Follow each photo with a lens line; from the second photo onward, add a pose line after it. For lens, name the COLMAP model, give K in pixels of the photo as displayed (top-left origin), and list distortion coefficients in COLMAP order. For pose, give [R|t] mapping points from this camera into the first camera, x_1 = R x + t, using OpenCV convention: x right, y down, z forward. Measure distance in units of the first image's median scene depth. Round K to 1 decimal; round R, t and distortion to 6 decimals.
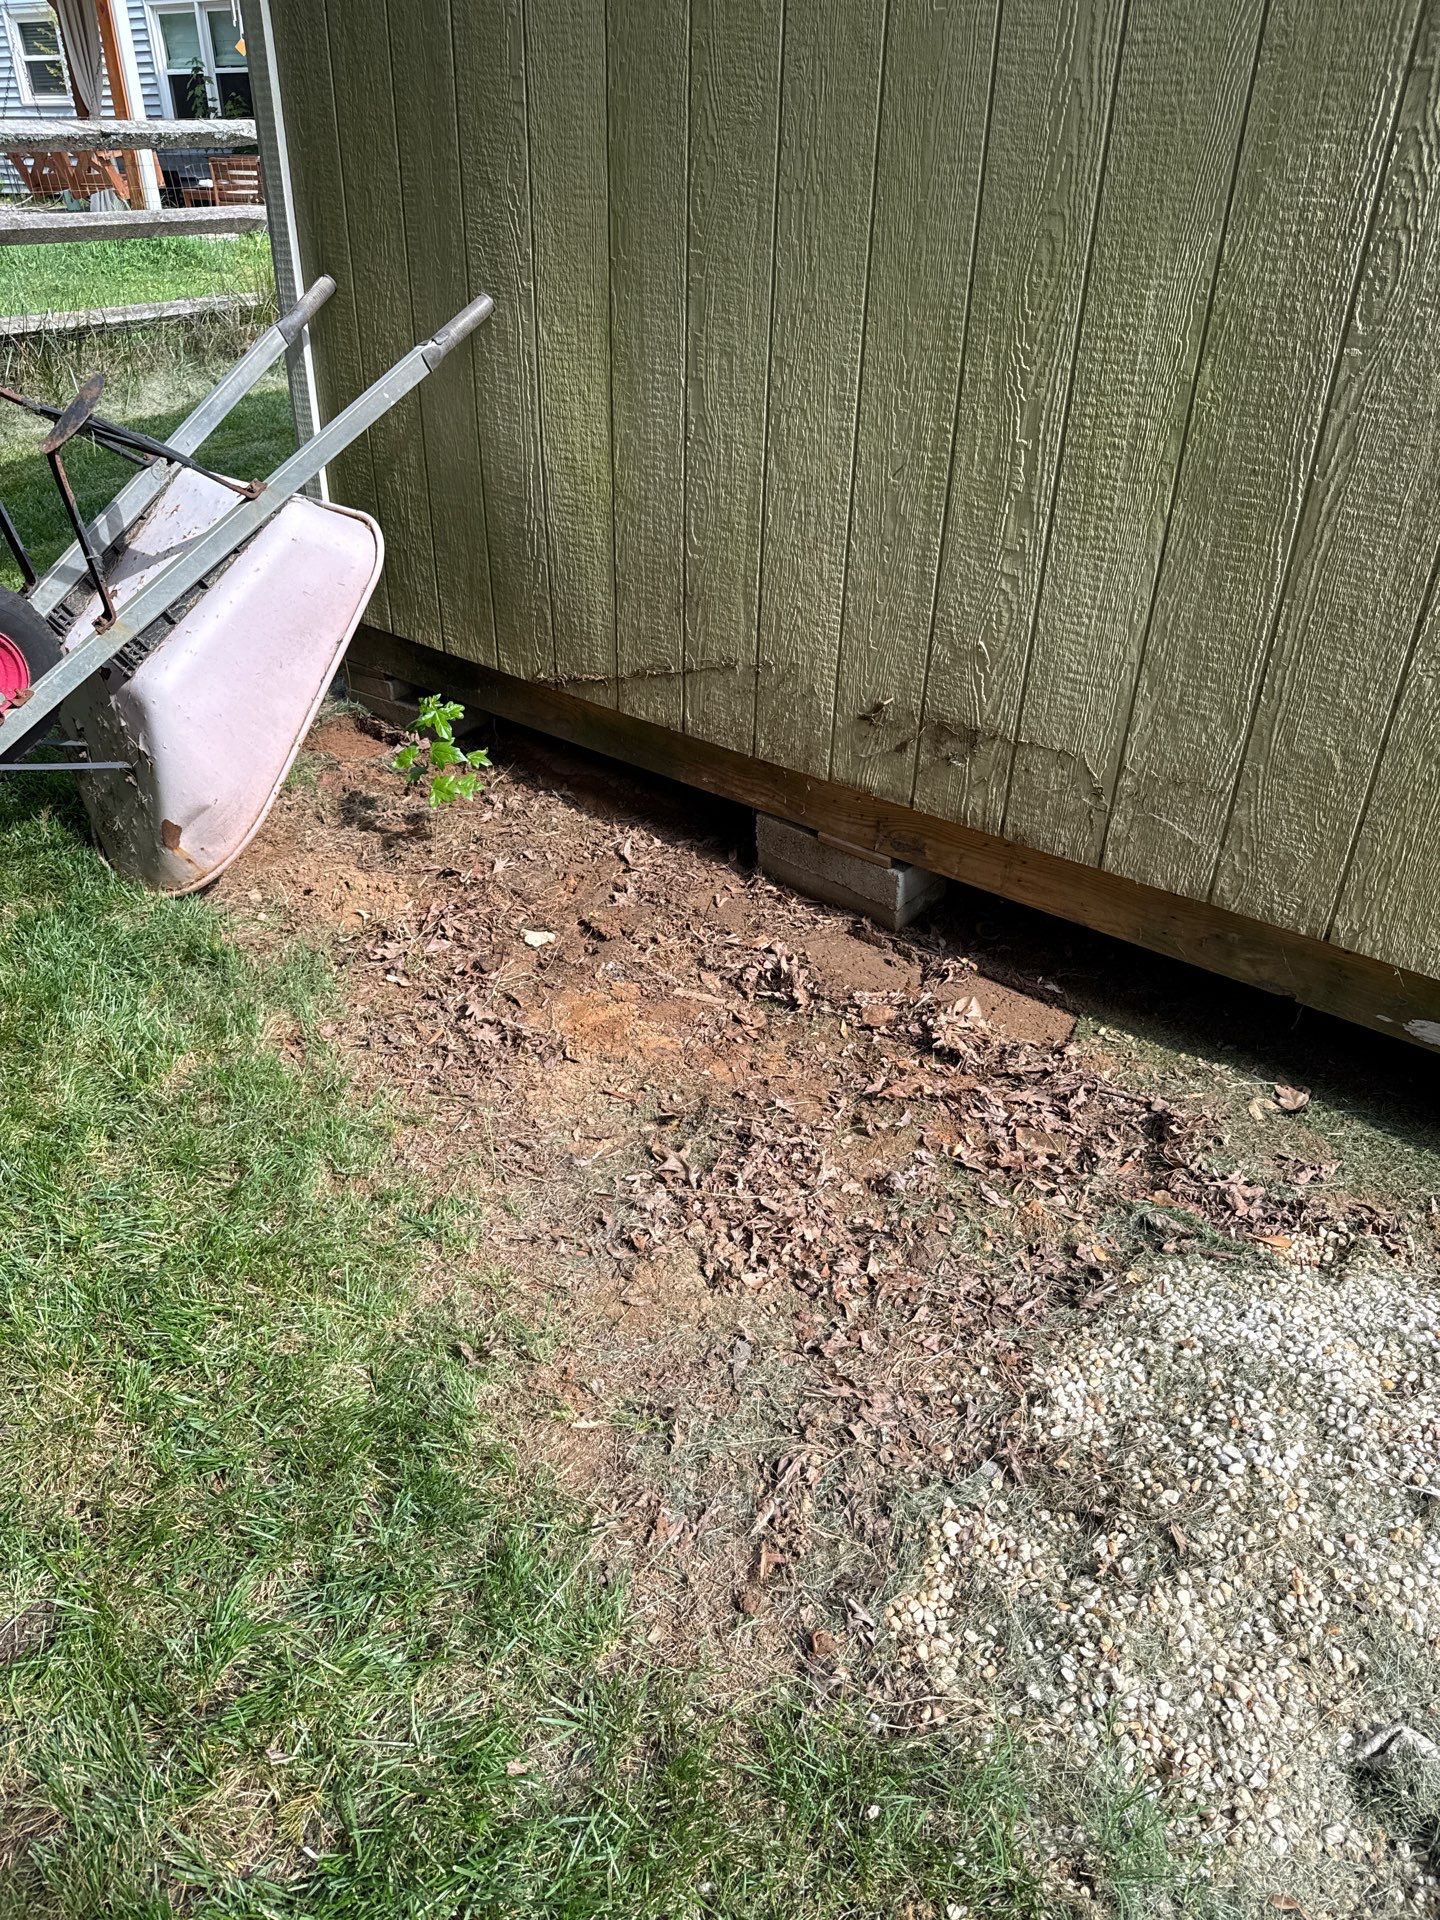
lens RADIAL K [[1458.3, 0, 720.0], [0, 1458.3, 960.0], [0, 0, 1]] dist [-0.007179, -0.012572]
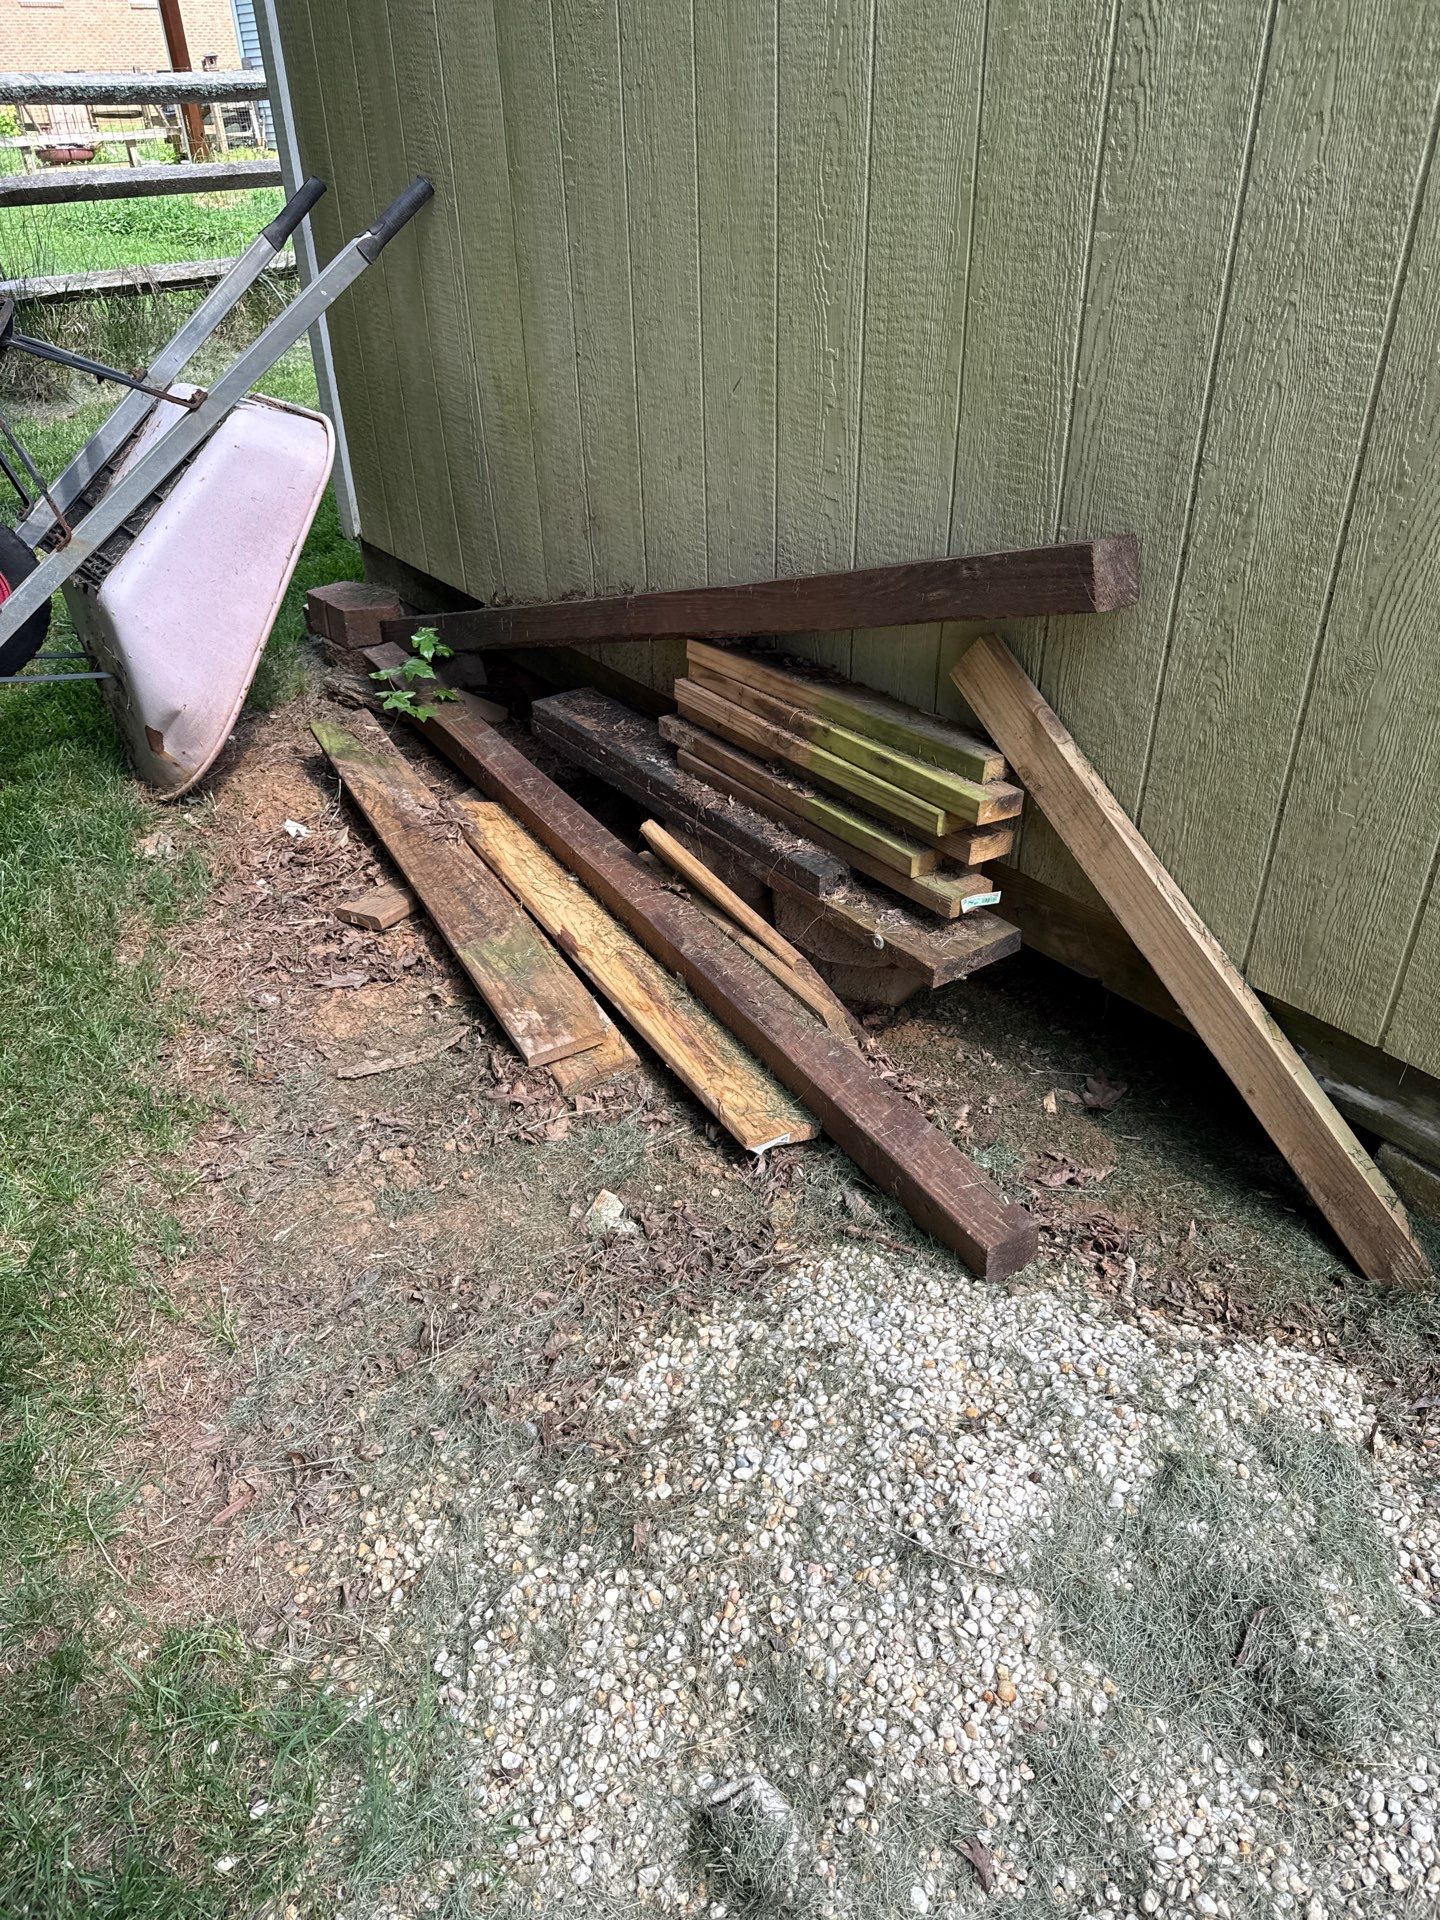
lens RADIAL K [[1444.7, 0, 720.0], [0, 1444.7, 960.0], [0, 0, 1]] dist [-0.020311, -0.000903]
pose [[0.970685, 0.088490, -0.223473, 0.414421], [-0.080315, 0.995734, 0.045432, -0.009670], [0.226540, -0.026152, 0.973651, 0.098768]]
